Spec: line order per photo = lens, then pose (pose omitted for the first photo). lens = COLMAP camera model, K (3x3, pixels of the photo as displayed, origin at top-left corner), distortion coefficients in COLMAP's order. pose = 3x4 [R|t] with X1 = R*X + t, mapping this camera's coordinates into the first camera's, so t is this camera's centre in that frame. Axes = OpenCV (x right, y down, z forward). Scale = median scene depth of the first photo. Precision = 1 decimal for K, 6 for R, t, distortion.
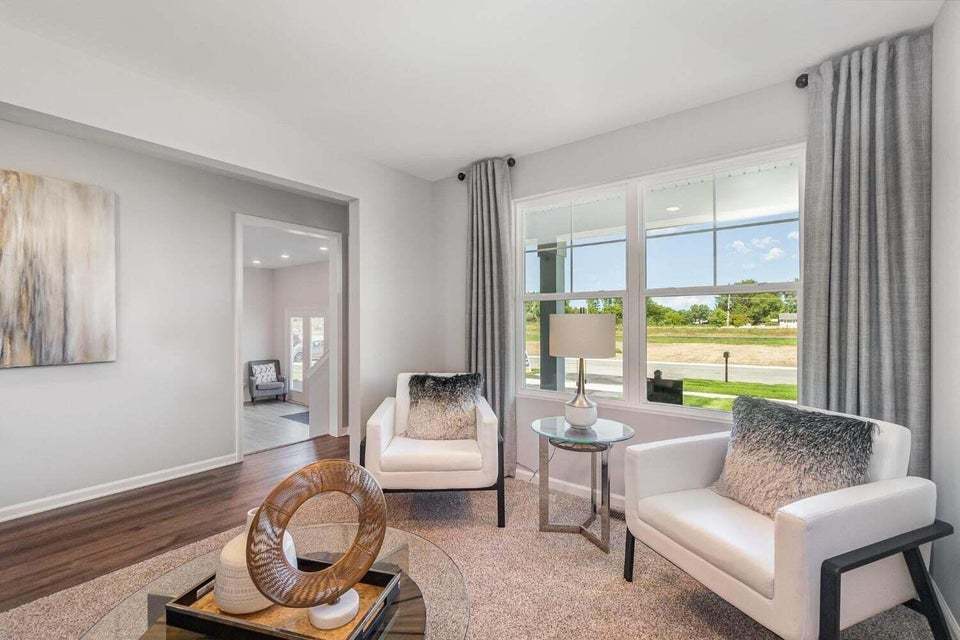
lens RADIAL K [[409.6, 0, 475.9], [0, 409.6, 321.0], [0, 0, 1]] dist [-0.010324, 0.000246]
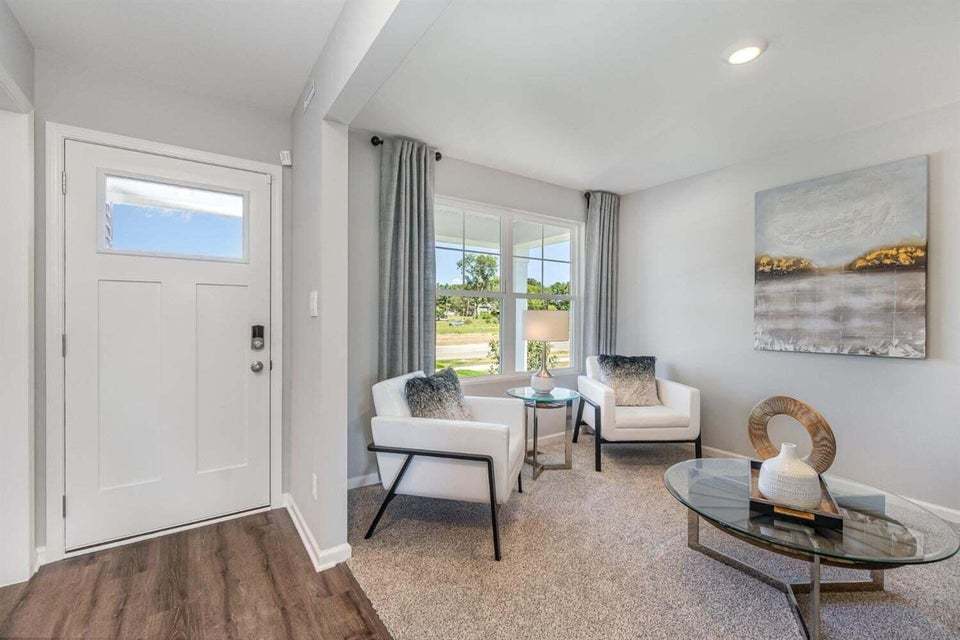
lens RADIAL K [[409.6, 0, 475.9], [0, 409.6, 321.0], [0, 0, 1]] dist [-0.010324, 0.000246]
pose [[0.312354, -0.005287, 0.949951, -0.885547], [-0.013272, 0.999863, 0.009929, 0.003915], [-0.949873, -0.015709, 0.312240, 0.622523]]
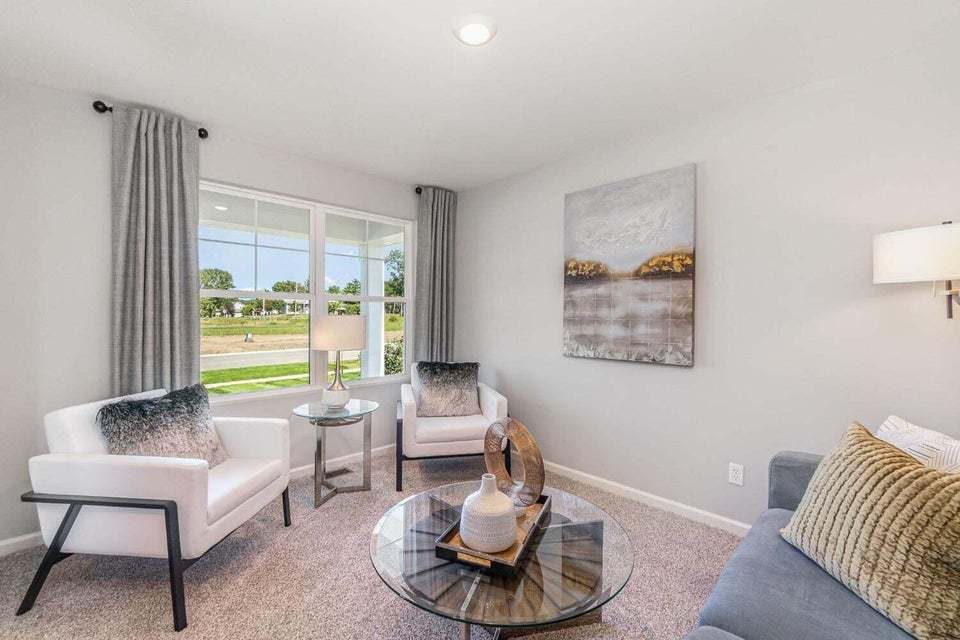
lens RADIAL K [[409.6, 0, 475.9], [0, 409.6, 321.0], [0, 0, 1]] dist [-0.010324, 0.000246]
pose [[0.145072, -0.012006, 0.989348, -0.707289], [-0.015048, 0.999784, 0.014339, -0.021000], [-0.989307, -0.016968, 0.144860, 0.326023]]
